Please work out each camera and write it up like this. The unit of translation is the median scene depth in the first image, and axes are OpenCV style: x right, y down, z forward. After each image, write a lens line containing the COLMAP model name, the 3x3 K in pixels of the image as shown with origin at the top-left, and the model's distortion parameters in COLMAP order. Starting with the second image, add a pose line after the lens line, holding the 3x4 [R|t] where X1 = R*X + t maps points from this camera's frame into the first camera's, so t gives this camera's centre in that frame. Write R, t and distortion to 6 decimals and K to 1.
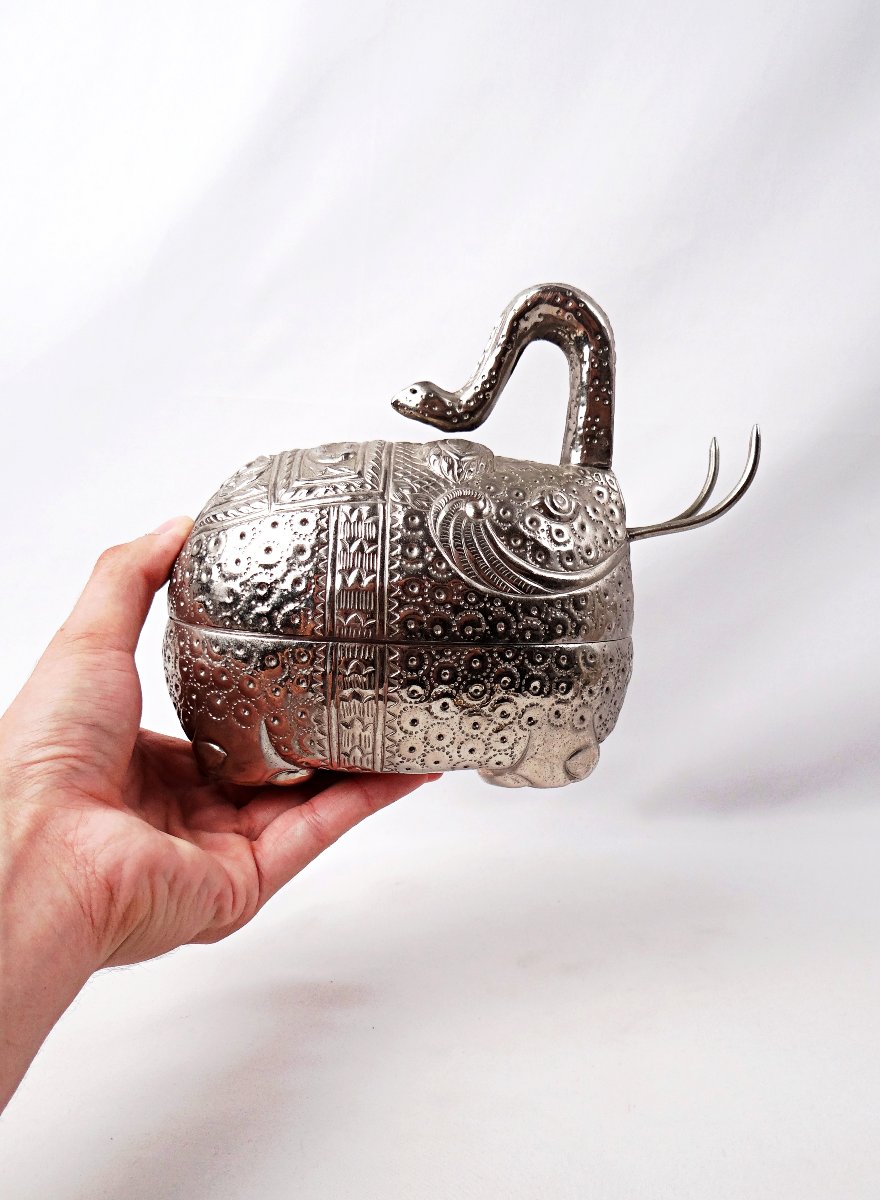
lens RADIAL K [[1024.6, 0, 450.3], [0, 1024.6, 604.7], [0, 0, 1]] dist [-0.000033, -0.001132]
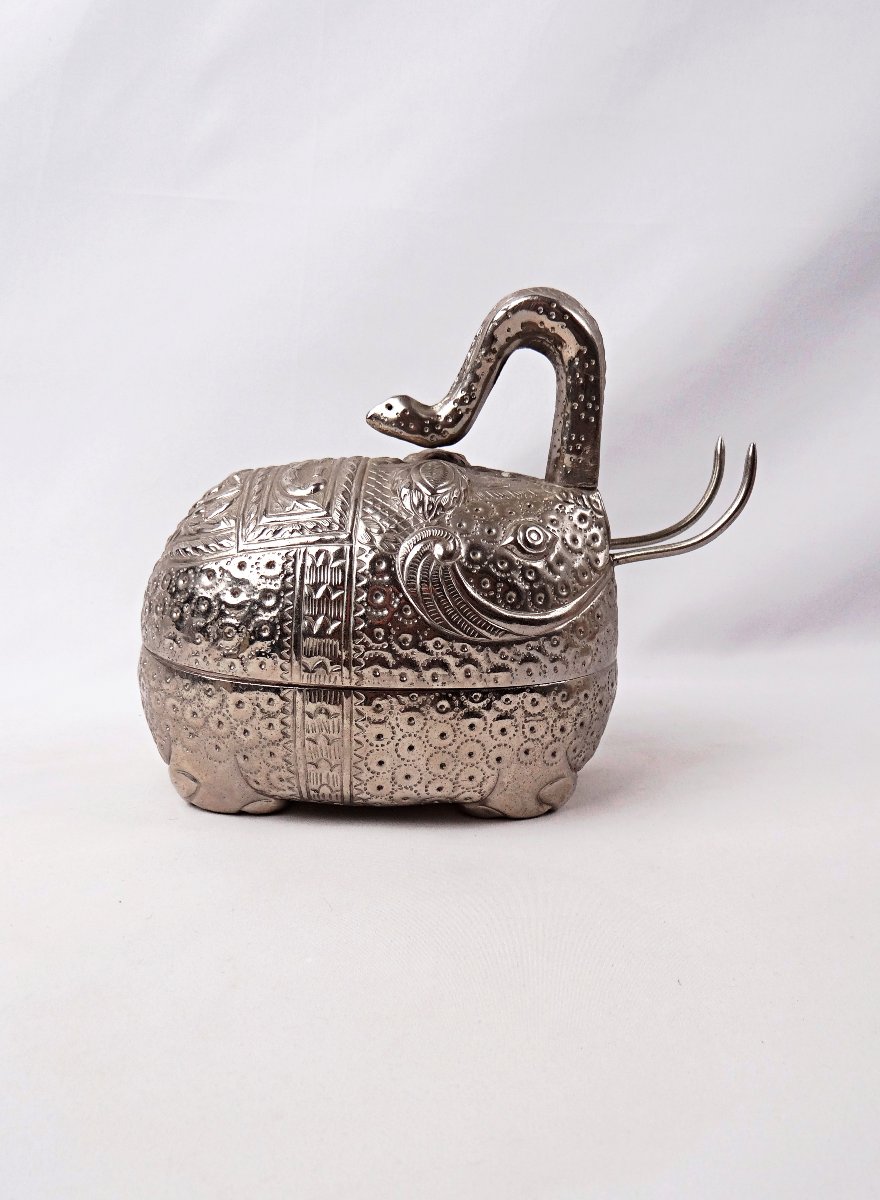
lens RADIAL K [[1189.8, 0, 432.1], [0, 1189.8, 597.0], [0, 0, 1]] dist [0.000647, 0.000000]
pose [[0.997693, 0.014357, -0.066346, 0.088172], [-0.005243, 0.990755, 0.135560, -0.201867], [0.067679, -0.134900, 0.988545, -0.129876]]
